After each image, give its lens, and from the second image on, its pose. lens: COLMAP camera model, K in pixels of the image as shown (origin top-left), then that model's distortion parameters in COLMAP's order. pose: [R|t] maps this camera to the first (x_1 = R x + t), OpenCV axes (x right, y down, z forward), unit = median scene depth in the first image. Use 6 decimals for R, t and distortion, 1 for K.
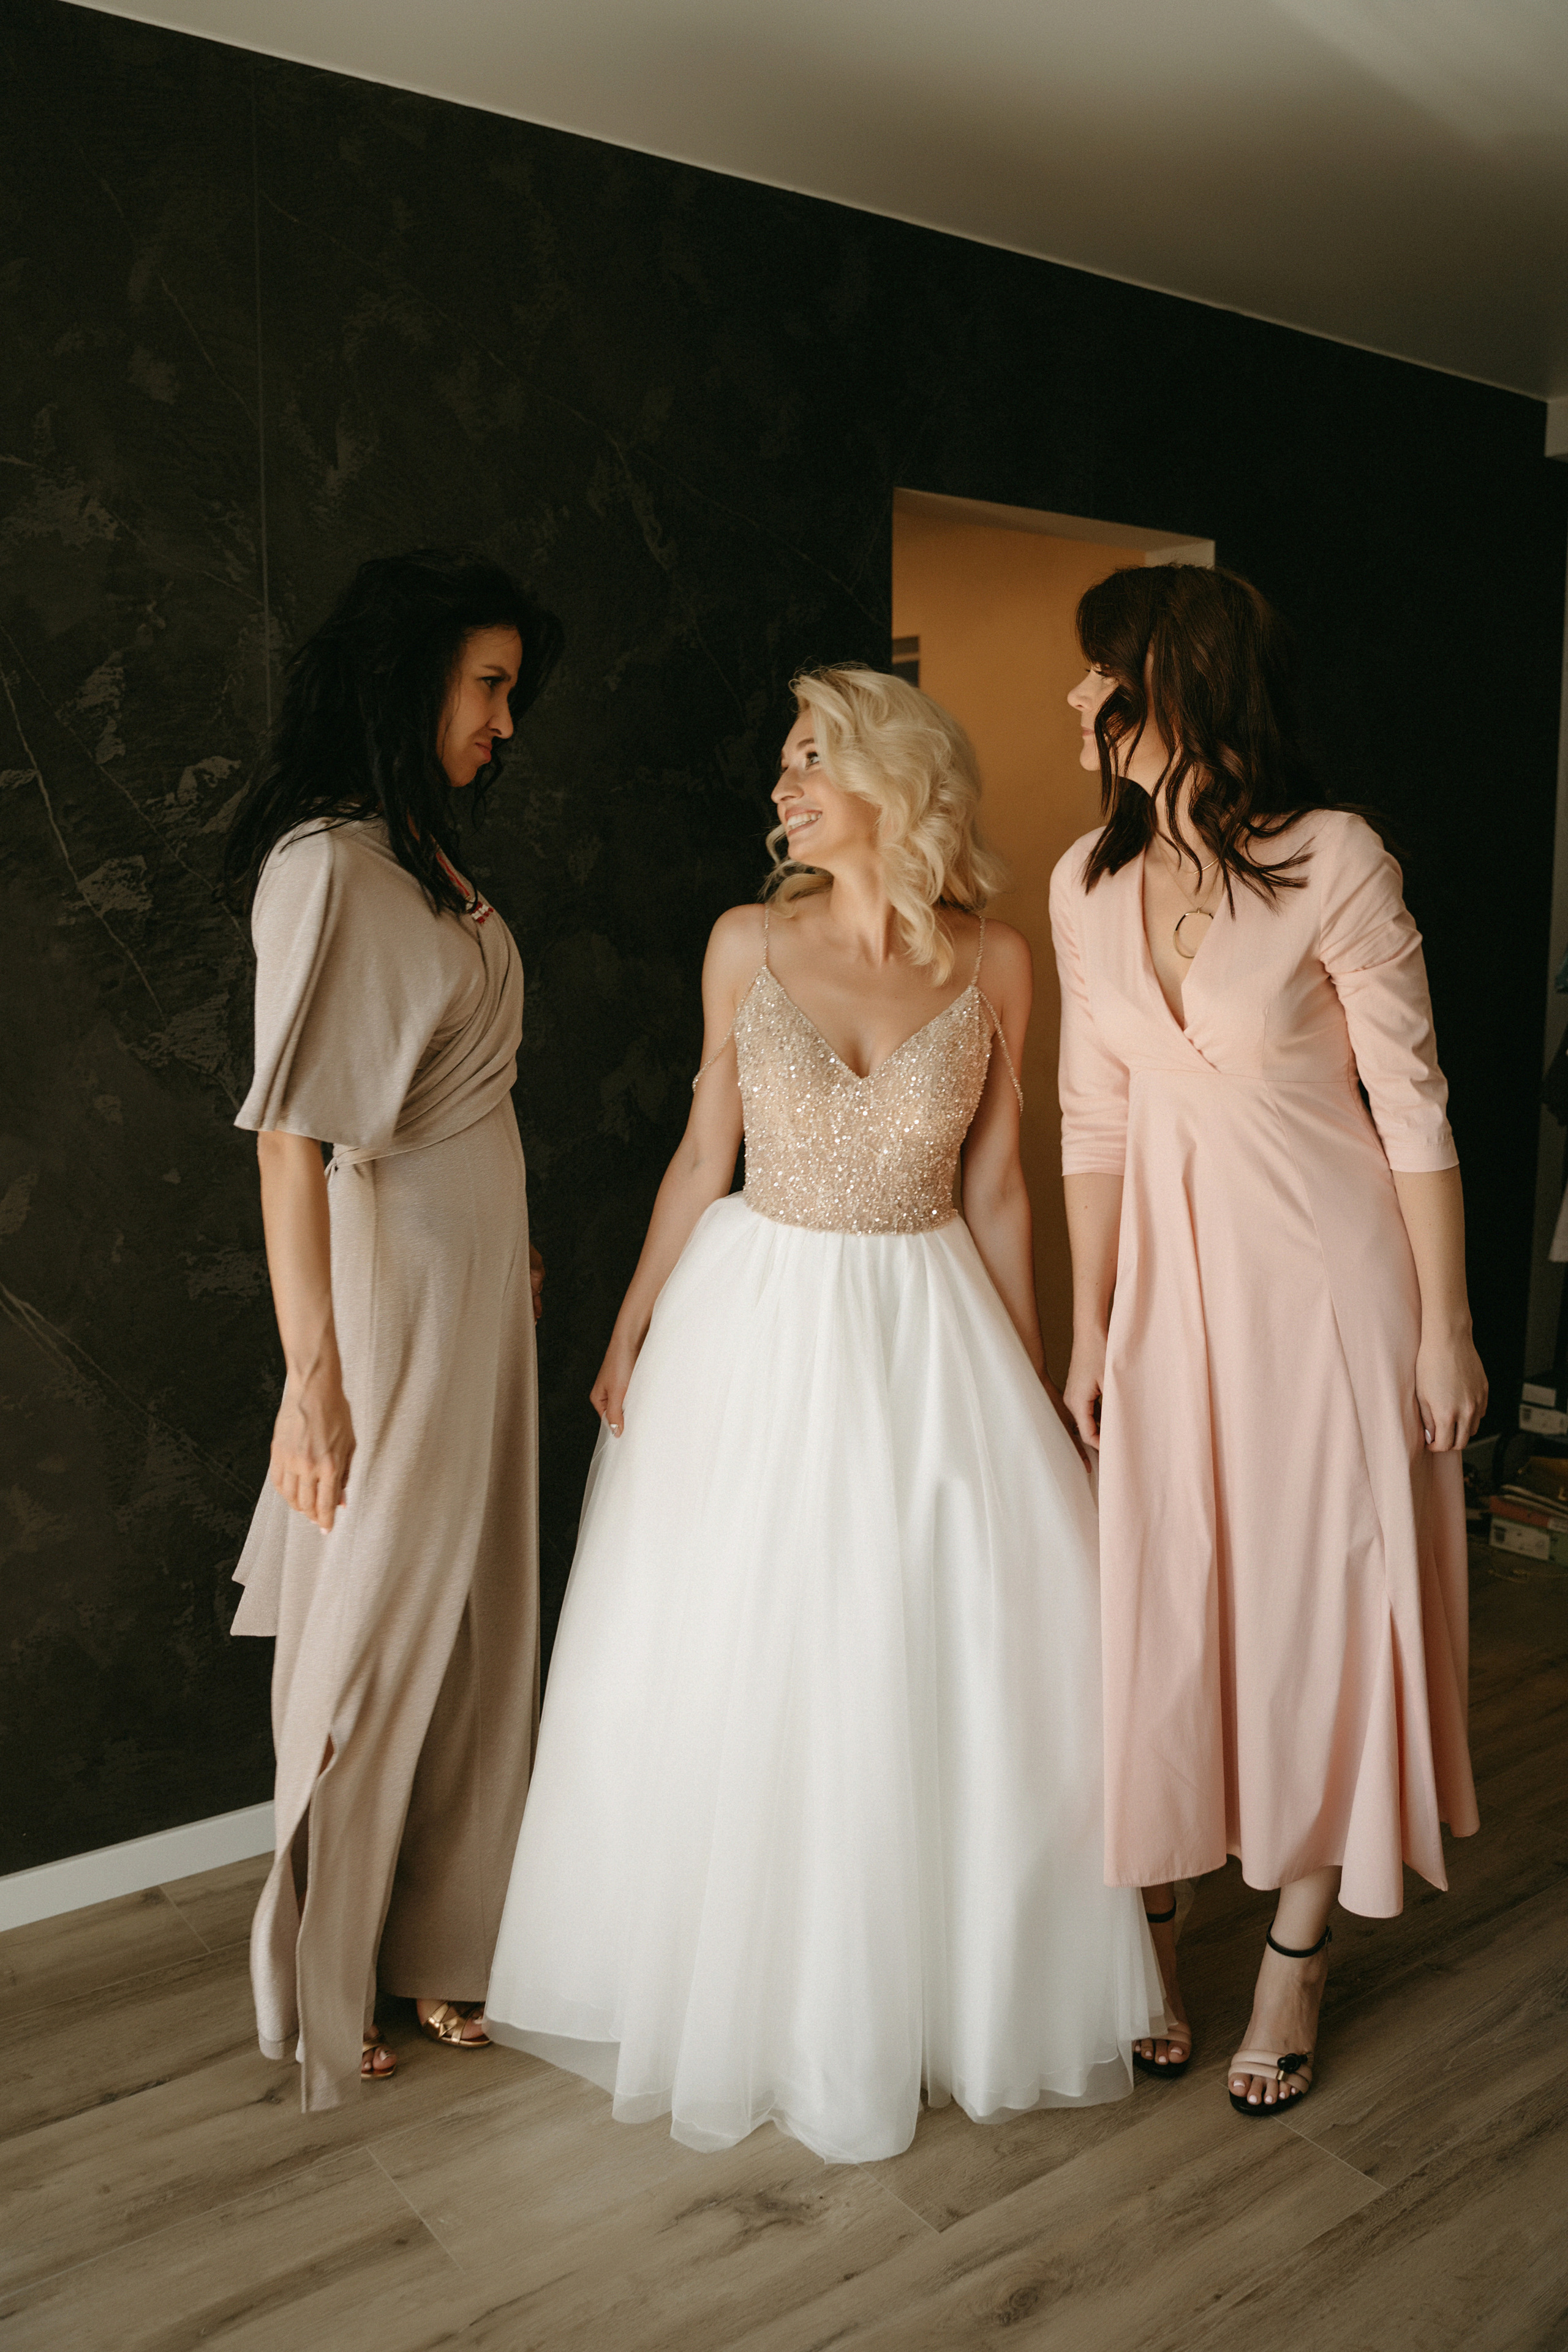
lens RADIAL K [[1935.5, 0, 841.9], [0, 1935.5, 1189.9], [0, 0, 1]] dist [-0.113736, 0.079635]
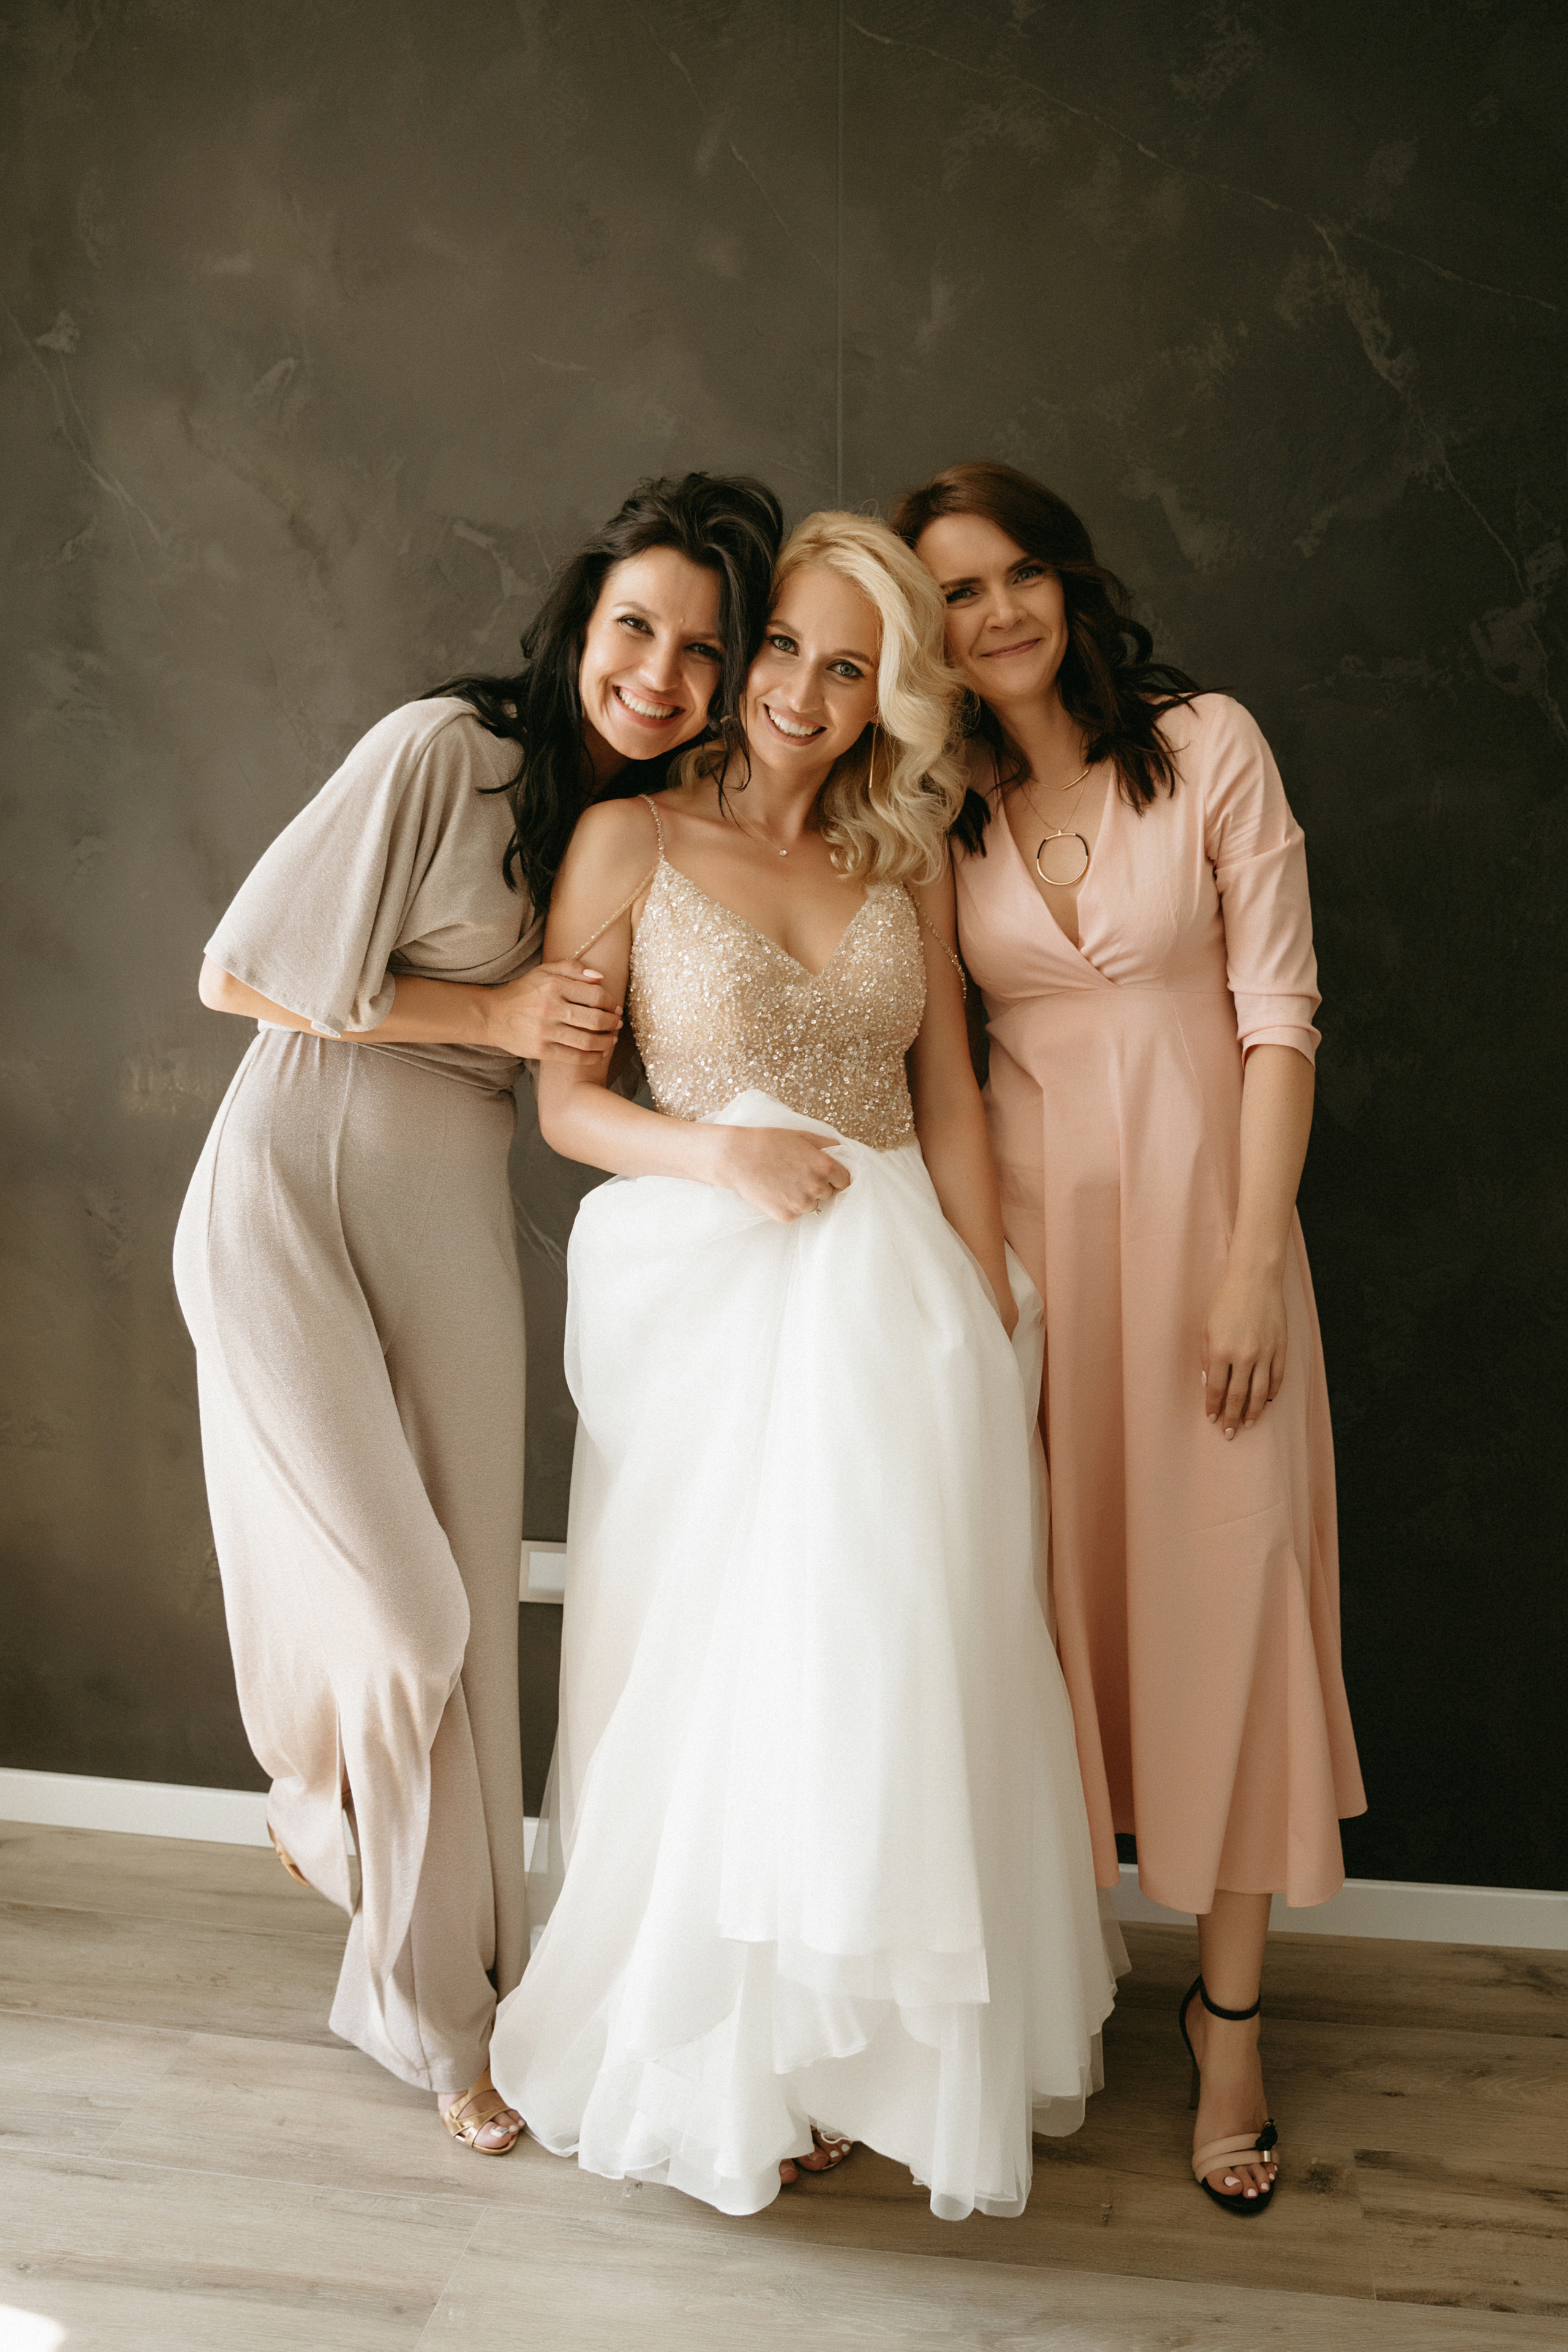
lens RADIAL K [[2102.5, 0, 785.4], [0, 2102.5, 1212.3], [0, 0, 1]] dist [-0.101623, 0.055708]
pose [[0.674583, 0.113143, -0.729477, 0.423995], [-0.122010, 0.991682, 0.040982, -0.012431], [0.728046, 0.061358, 0.682777, 0.348951]]
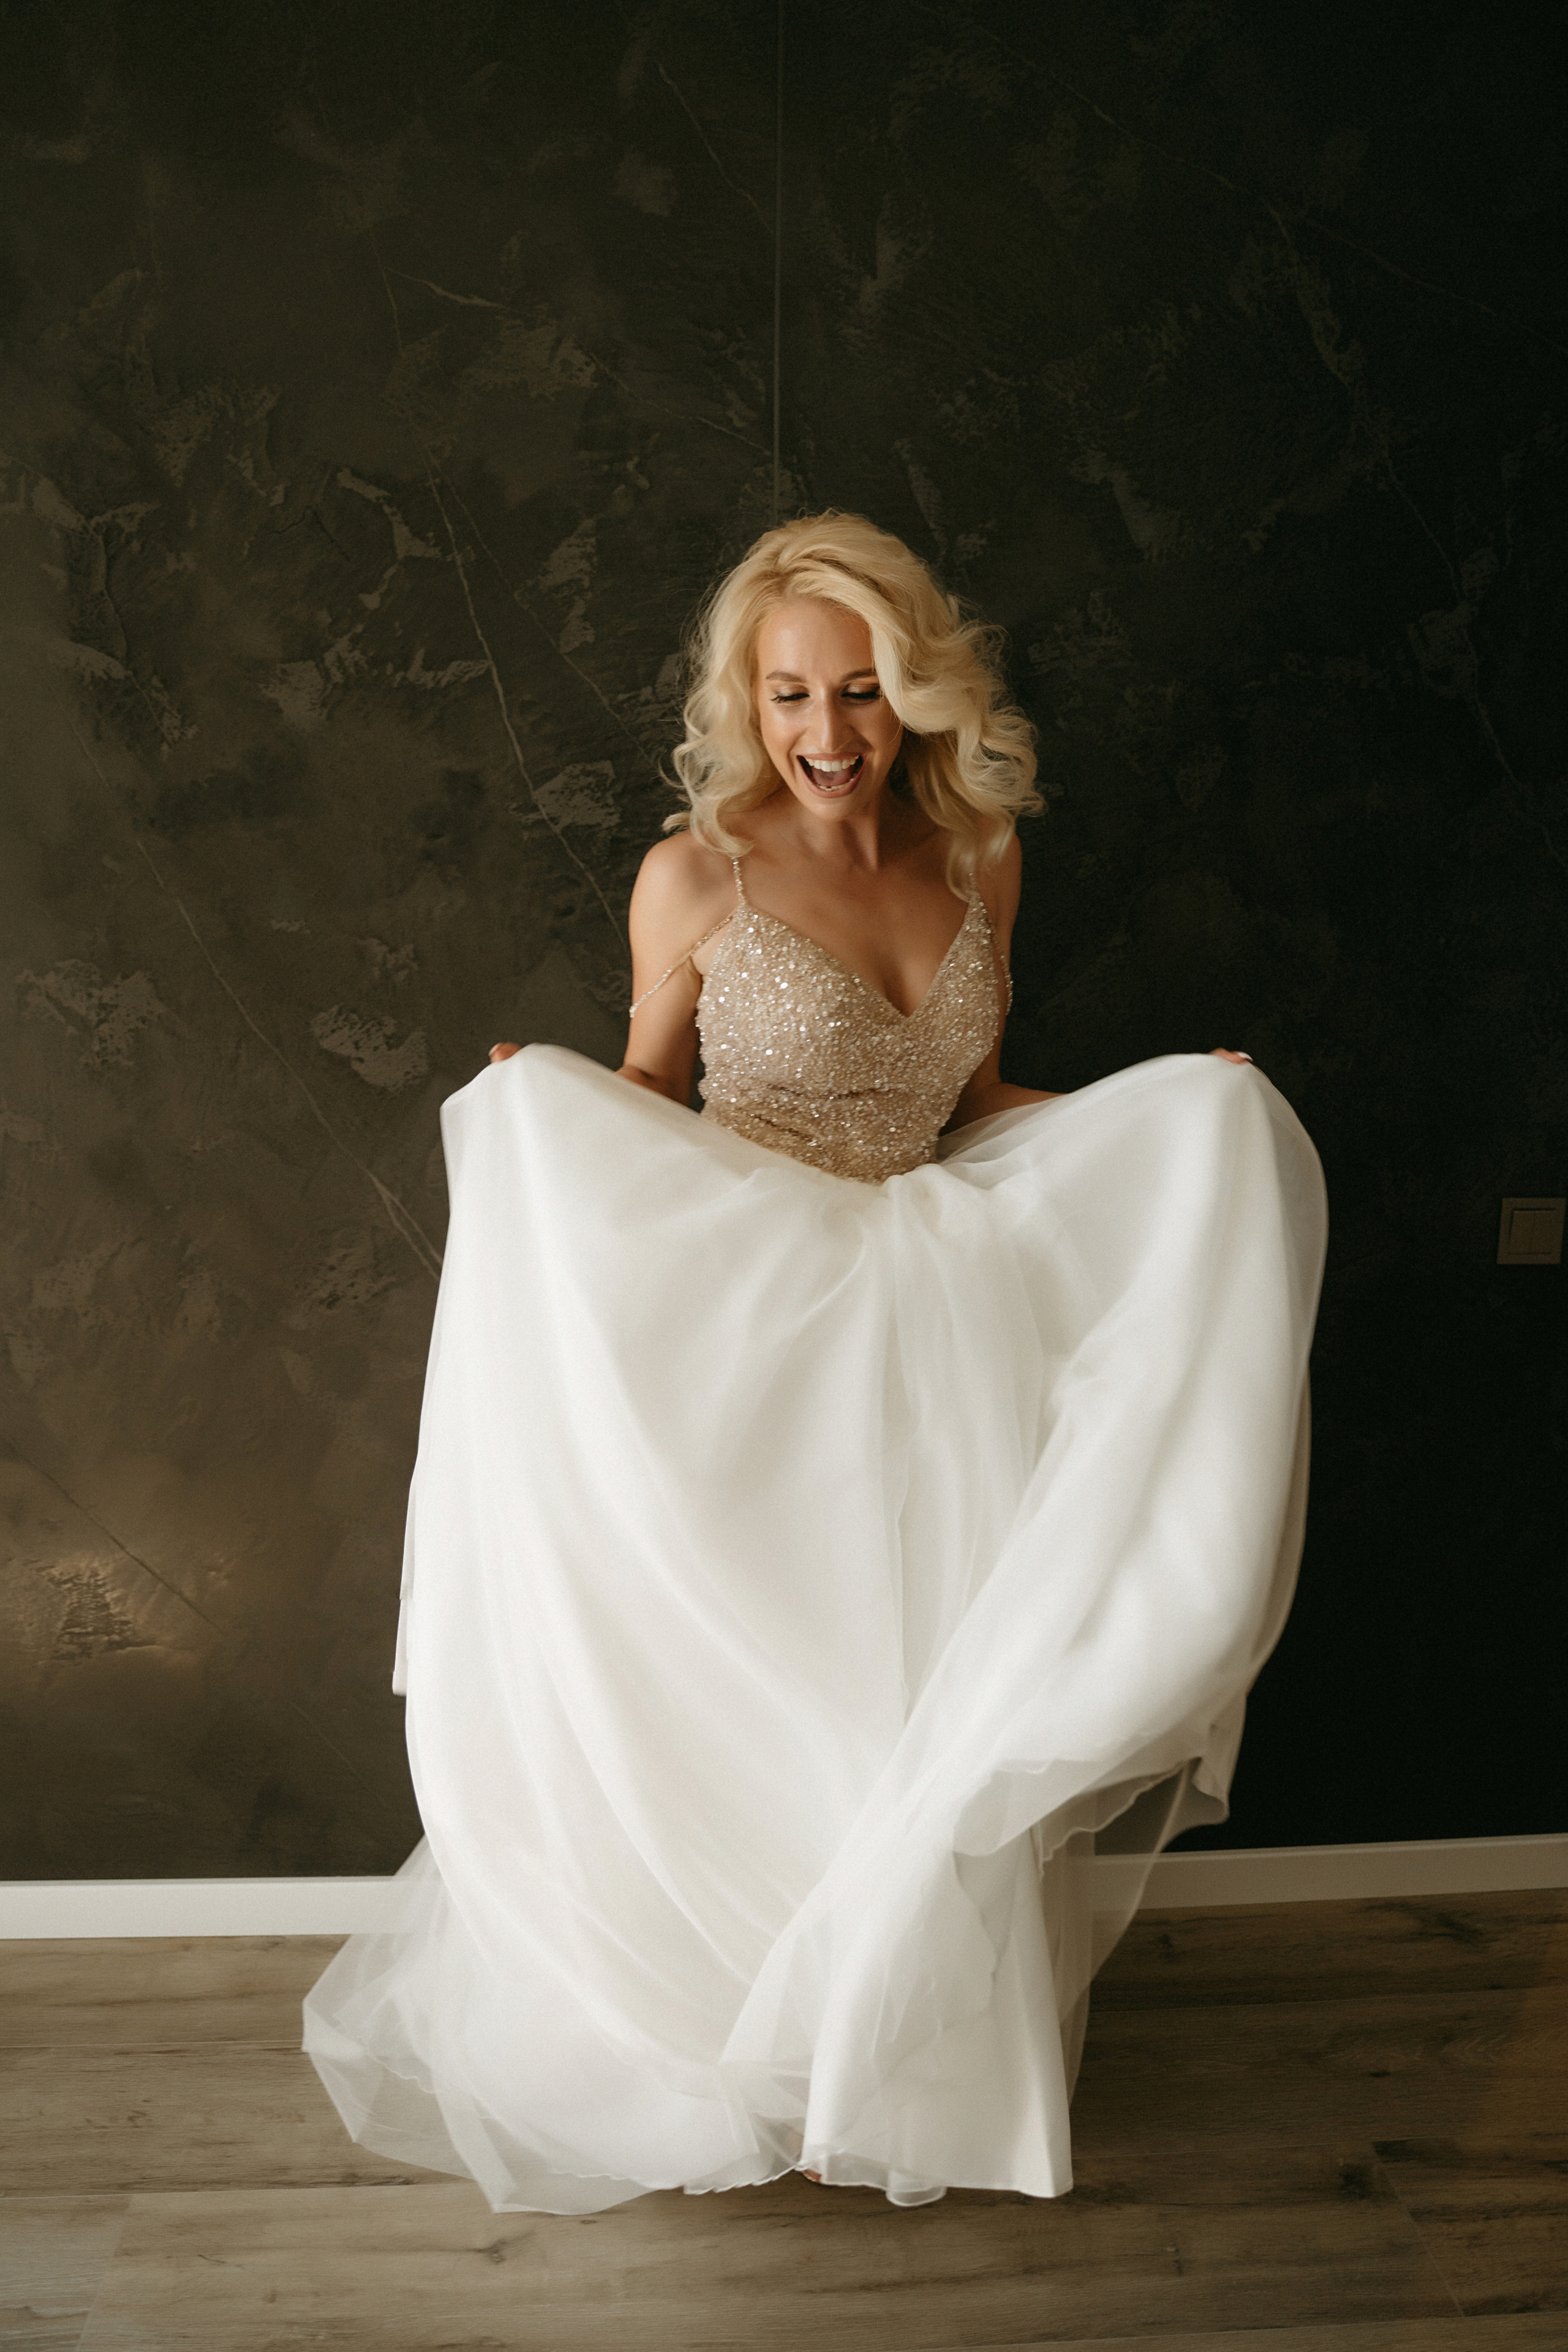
lens RADIAL K [[1935.5, 0, 787.9], [0, 1935.5, 1177.0], [0, 0, 1]] dist [-0.113736, 0.079635]
pose [[0.835779, 0.113618, -0.537182, 0.177356], [-0.100223, 0.993488, 0.054197, -0.045708], [0.539841, 0.008541, 0.841724, 0.320307]]
